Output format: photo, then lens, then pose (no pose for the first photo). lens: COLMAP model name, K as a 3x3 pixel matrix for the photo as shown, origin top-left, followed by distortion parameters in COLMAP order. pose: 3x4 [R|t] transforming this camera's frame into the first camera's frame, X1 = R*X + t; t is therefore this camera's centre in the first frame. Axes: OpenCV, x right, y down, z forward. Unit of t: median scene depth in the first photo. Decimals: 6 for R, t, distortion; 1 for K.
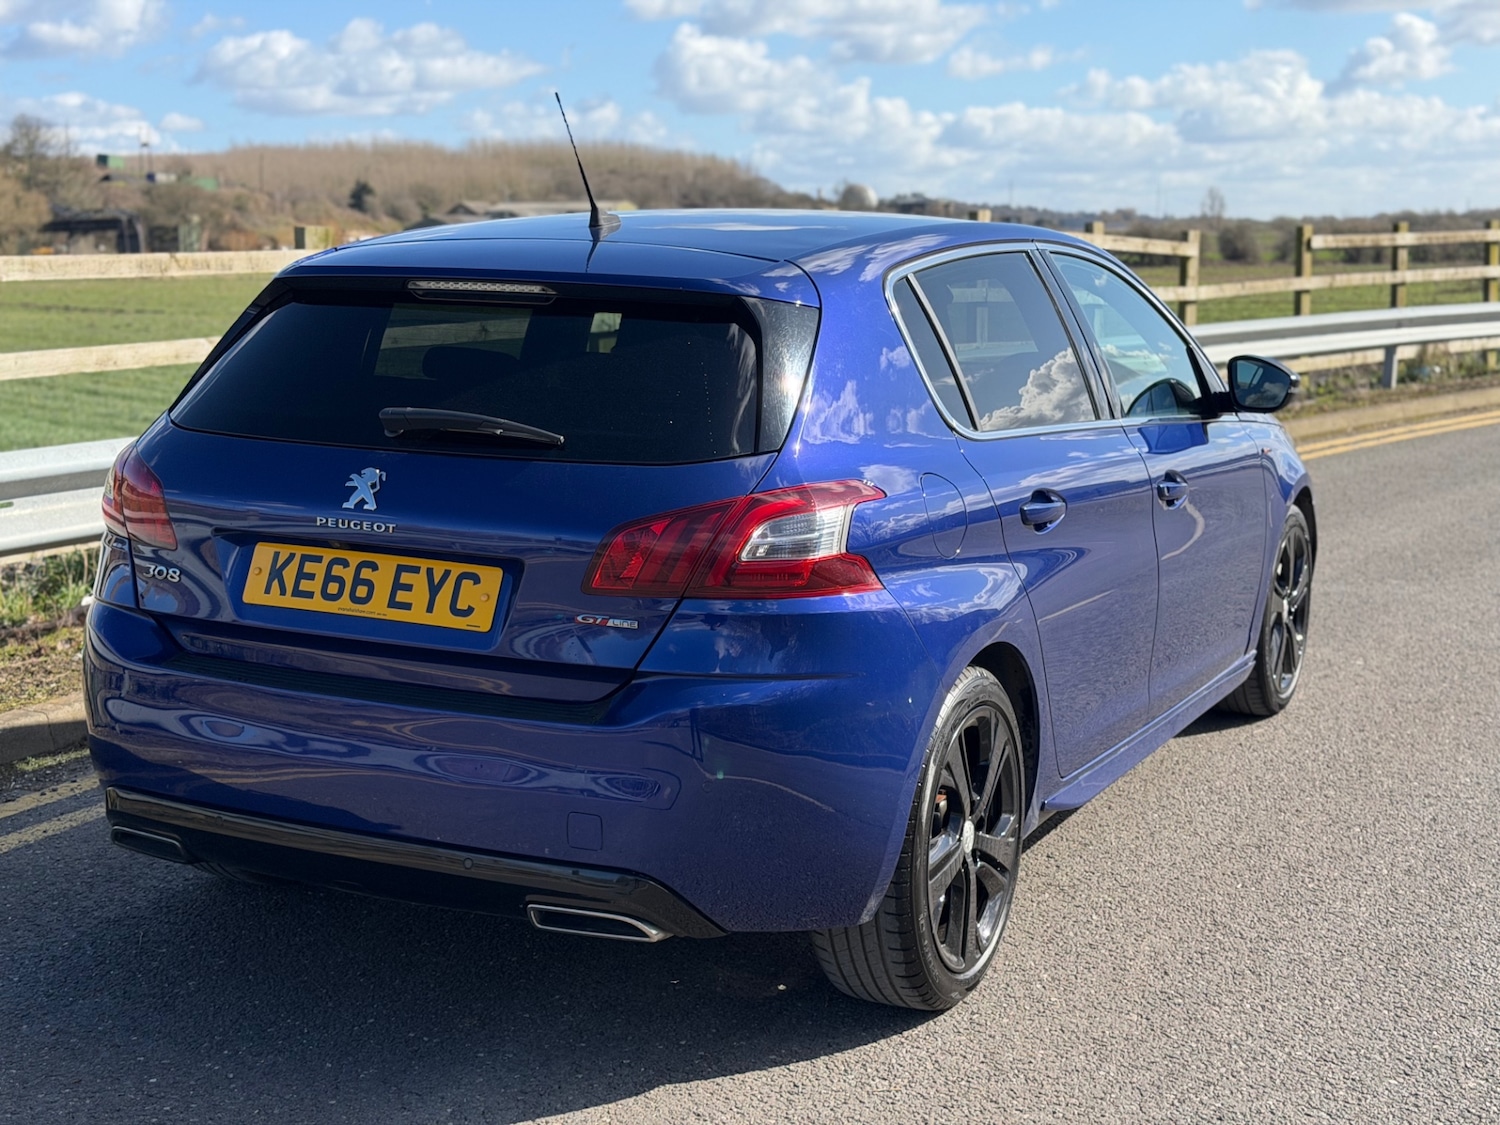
lens RADIAL K [[2107.0, 0, 763.5], [0, 2107.0, 559.7], [0, 0, 1]] dist [0.205953, -0.443379]
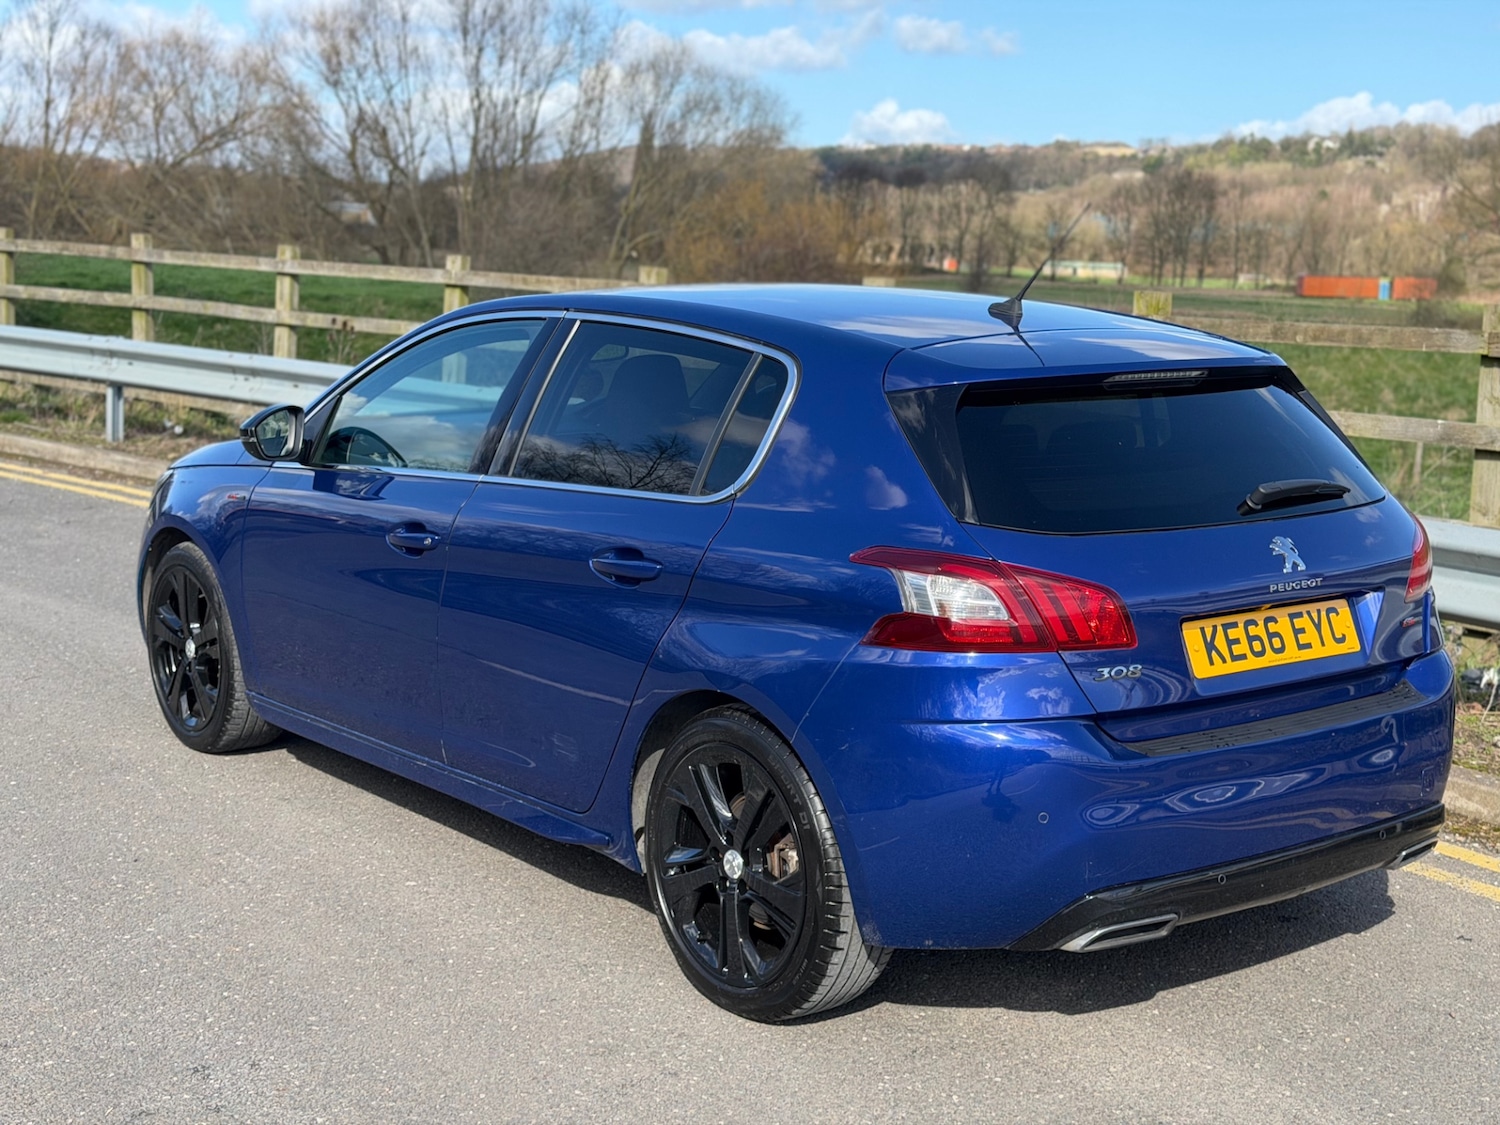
lens RADIAL K [[2111.5, 0, 761.0], [0, 2111.5, 528.2], [0, 0, 1]] dist [0.202228, -0.414719]
pose [[0.423313, -0.140307, 0.895053, -1.246278], [0.140537, 0.986146, 0.088120, -0.175591], [-0.895017, 0.088486, 0.437166, 0.680331]]
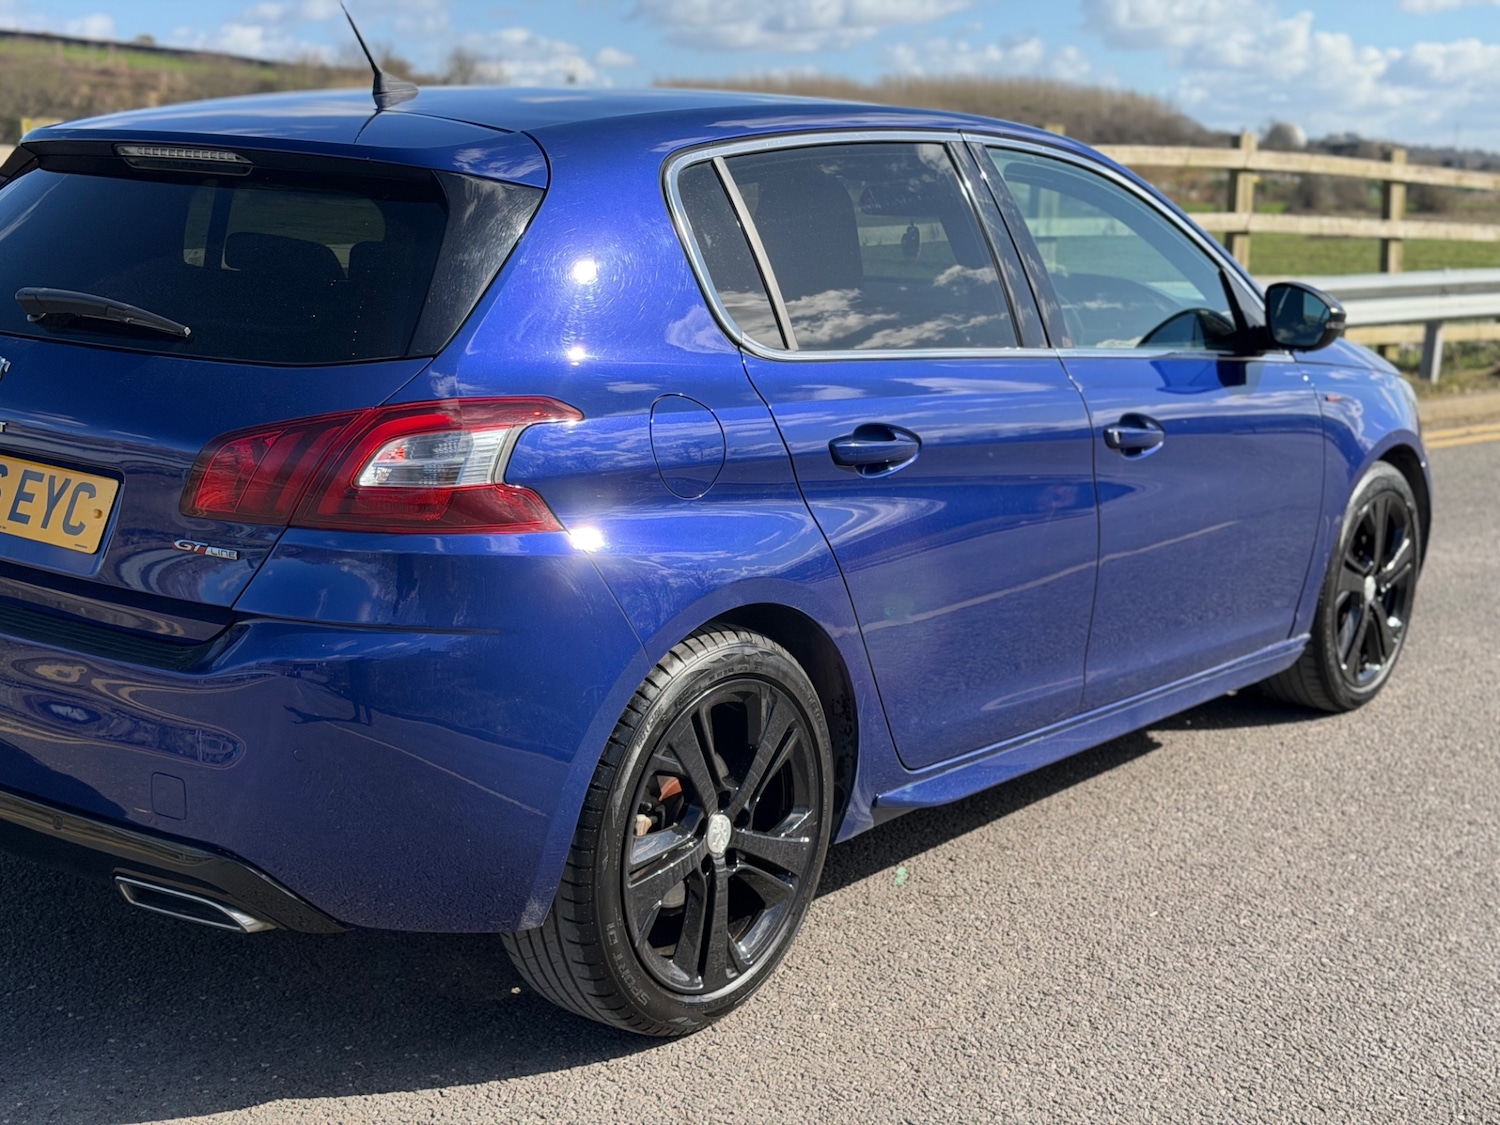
lens RADIAL K [[2111.5, 0, 741.4], [0, 2111.5, 553.1], [0, 0, 1]] dist [0.190196, -0.372894]
pose [[0.979314, 0.056960, -0.194162, 0.261517], [-0.052129, 0.998192, 0.029908, -0.005006], [0.195514, -0.019168, 0.980513, 0.184900]]
